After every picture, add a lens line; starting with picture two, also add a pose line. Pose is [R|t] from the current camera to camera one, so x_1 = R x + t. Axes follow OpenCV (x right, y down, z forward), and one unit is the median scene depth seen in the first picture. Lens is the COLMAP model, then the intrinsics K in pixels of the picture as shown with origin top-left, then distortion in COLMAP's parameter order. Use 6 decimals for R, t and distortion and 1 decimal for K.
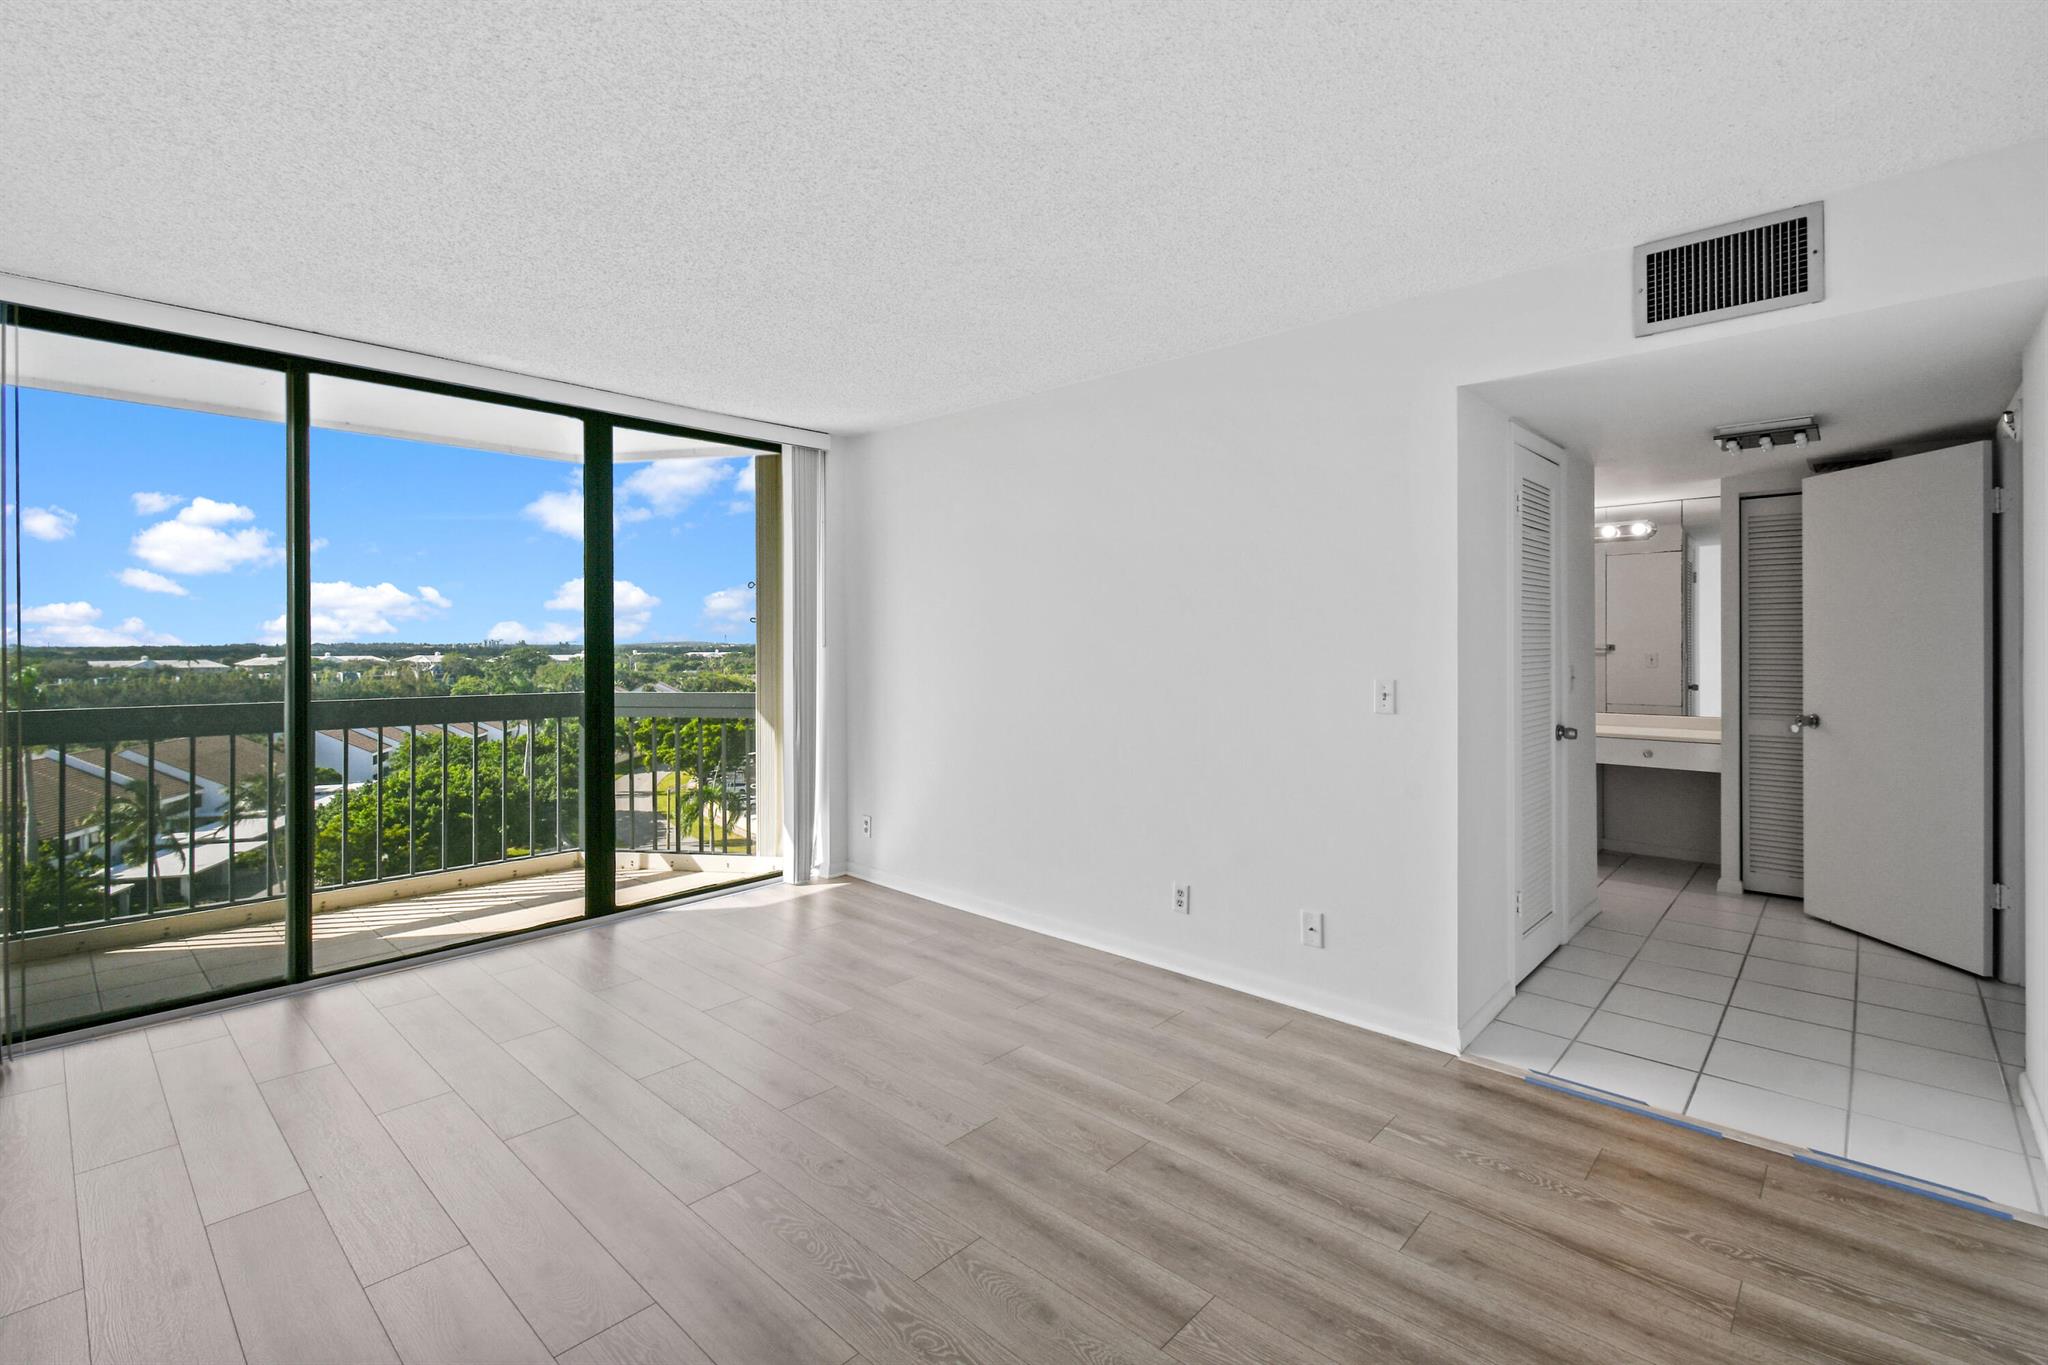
lens RADIAL K [[927.1, 0, 1059.5], [0, 927.1, 662.9], [0, 0, 1]] dist [0.015211, -0.005193]
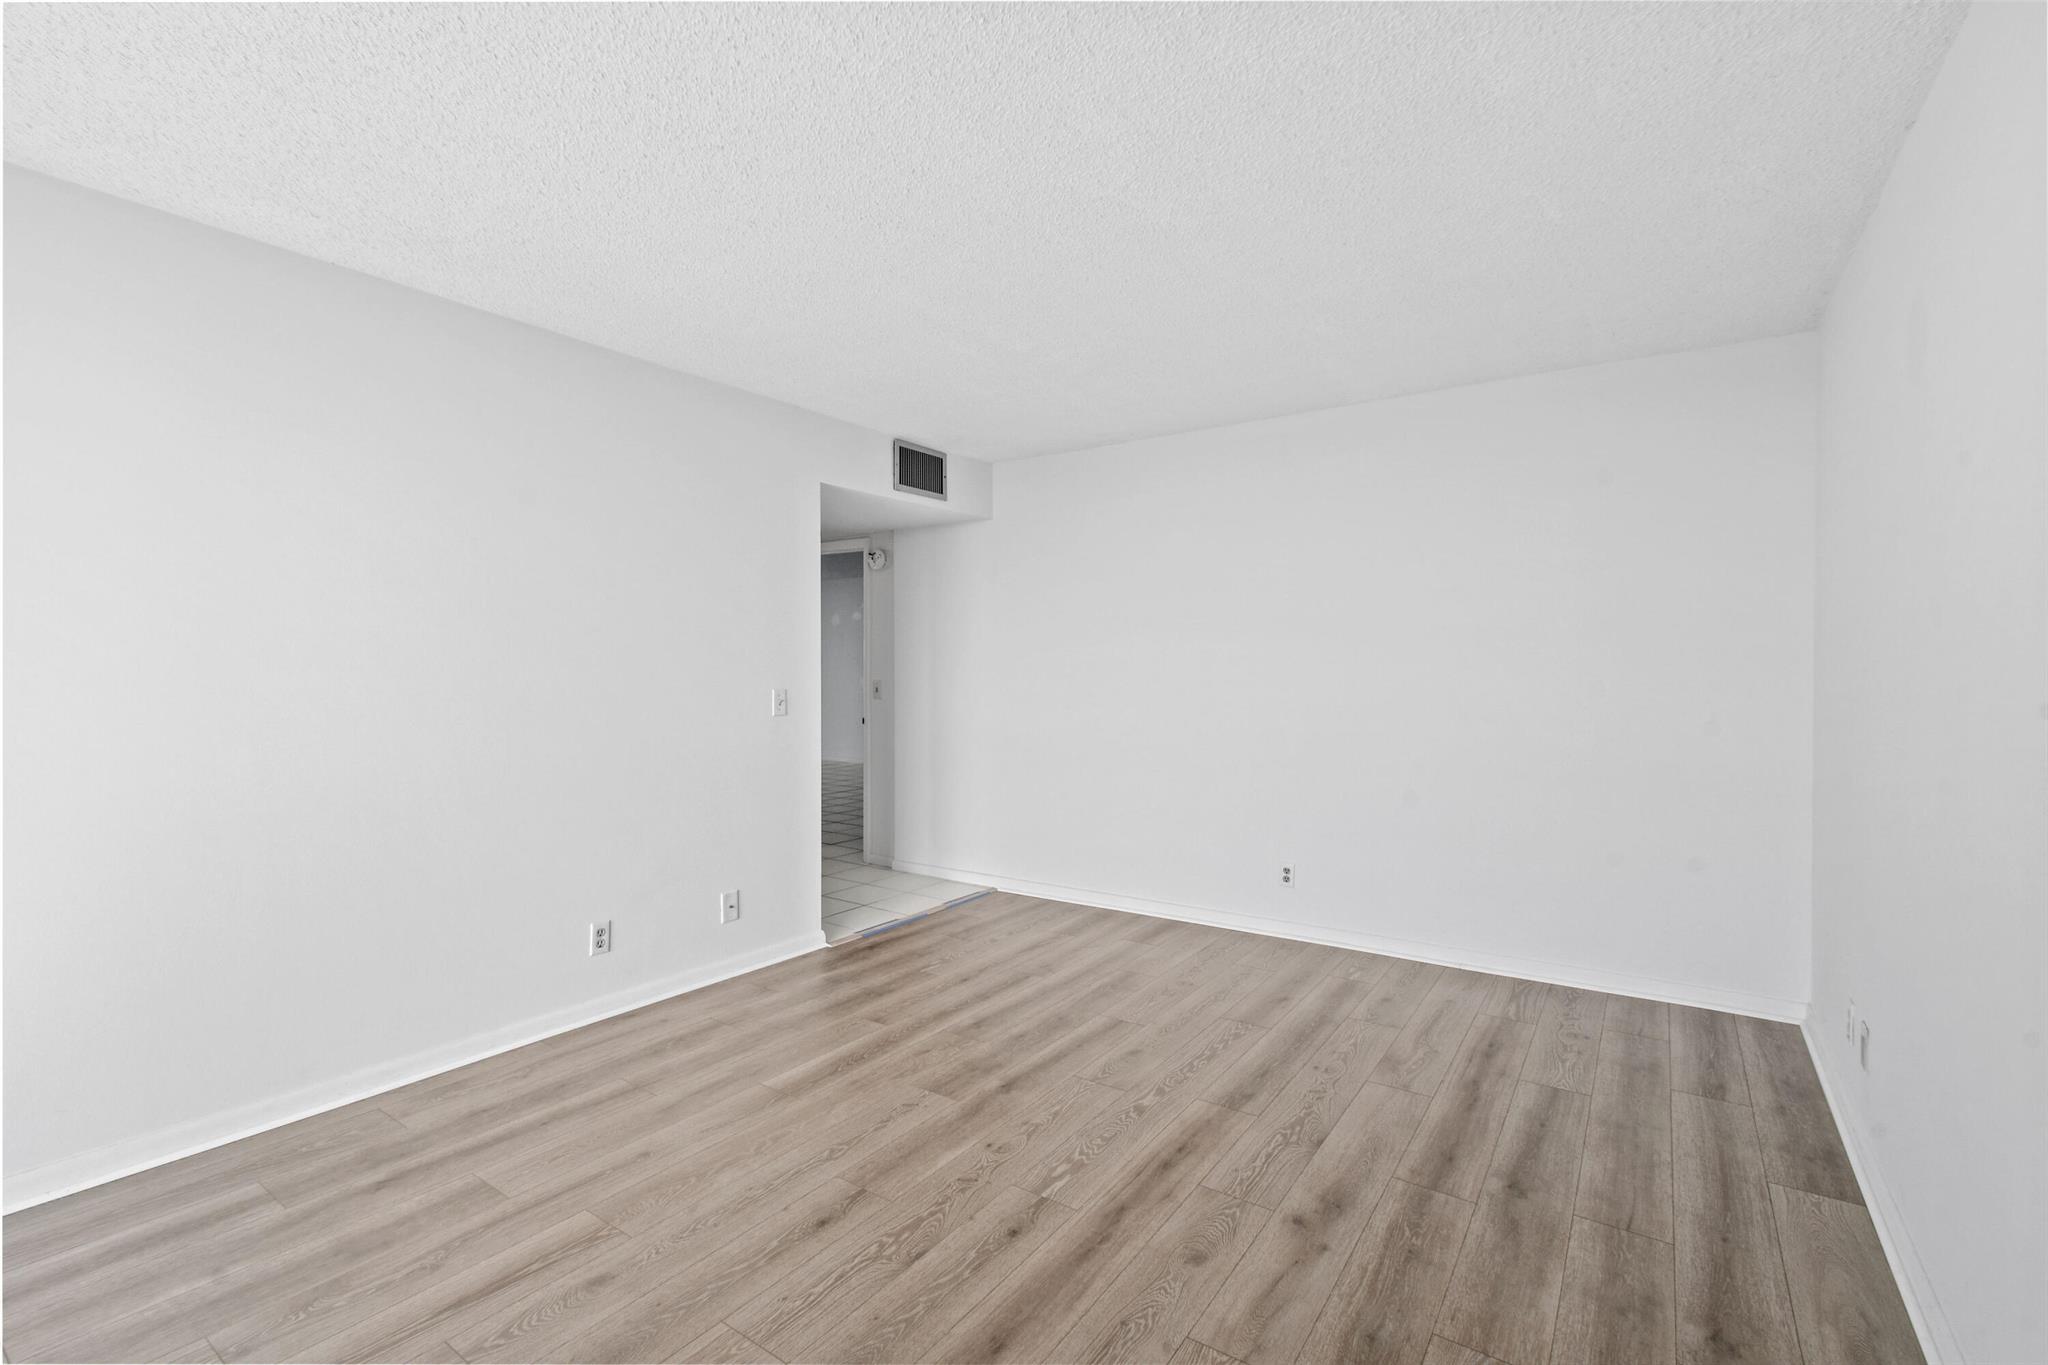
lens RADIAL K [[927.1, 0, 1023.5], [0, 927.1, 669.1], [0, 0, 1]] dist [0.015211, -0.005193]
pose [[-0.122825, -0.001587, 0.992427, -0.967744], [0.025500, 0.999664, 0.004754, -0.004937], [-0.992101, 0.025891, -0.122743, 0.810552]]
